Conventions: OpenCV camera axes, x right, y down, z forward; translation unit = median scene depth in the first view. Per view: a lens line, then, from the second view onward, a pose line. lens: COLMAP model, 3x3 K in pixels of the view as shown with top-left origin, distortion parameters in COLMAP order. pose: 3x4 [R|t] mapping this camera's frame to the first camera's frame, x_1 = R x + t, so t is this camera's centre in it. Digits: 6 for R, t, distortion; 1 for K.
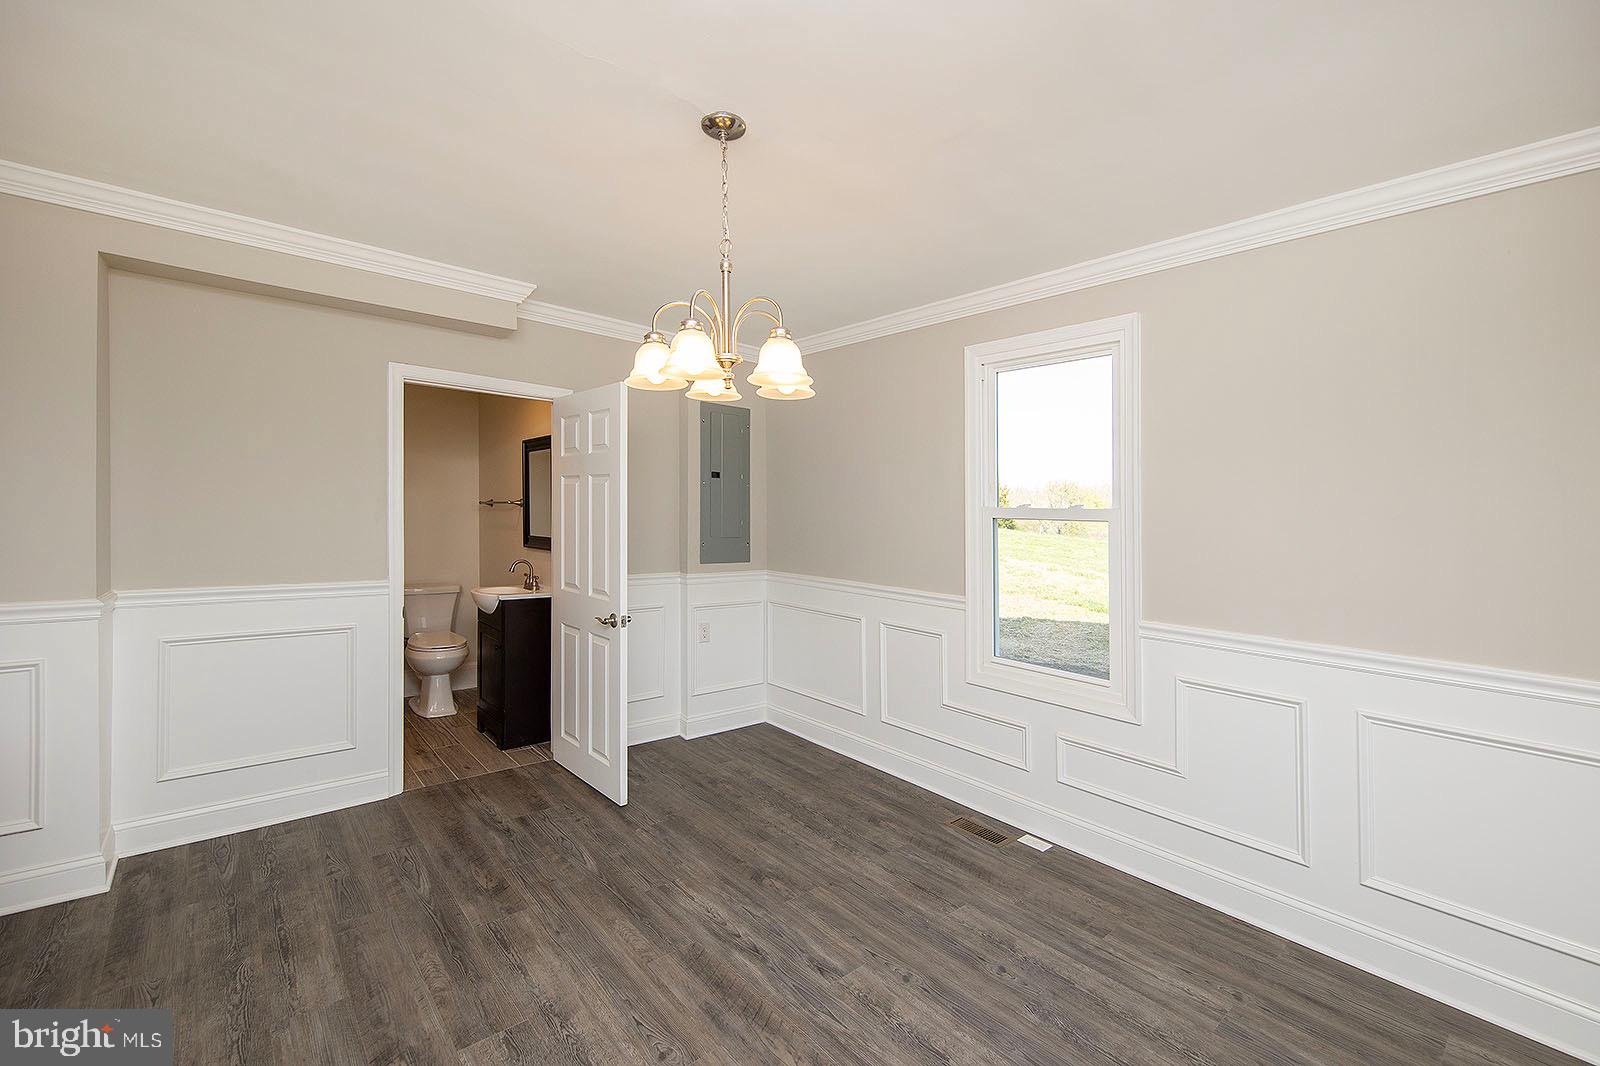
lens RADIAL K [[682.4, 0, 810.6], [0, 682.4, 522.0], [0, 0, 1]] dist [0.008863, -0.004172]
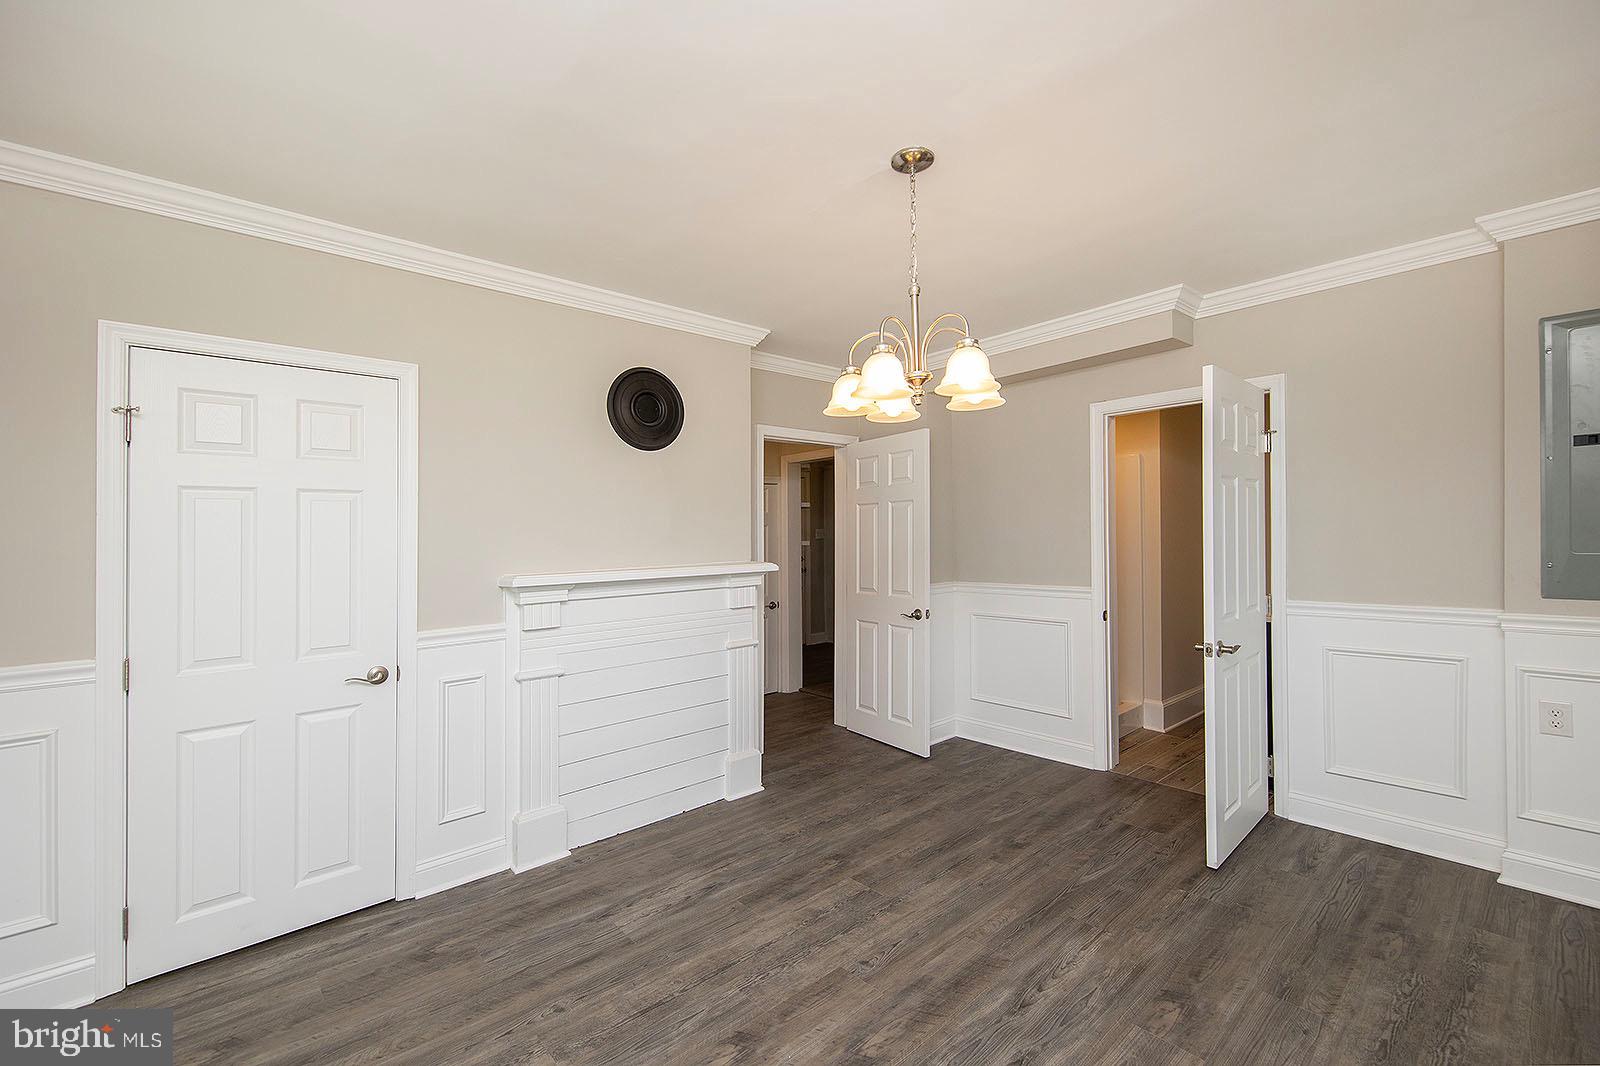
lens RADIAL K [[682.4, 0, 799.8], [0, 682.4, 537.0], [0, 0, 1]] dist [0.008863, -0.004172]
pose [[0.000142, -0.022011, -0.999758, 0.737631], [0.010152, 0.999706, -0.022008, 0.027922], [0.999948, -0.010146, 0.000365, 0.636469]]
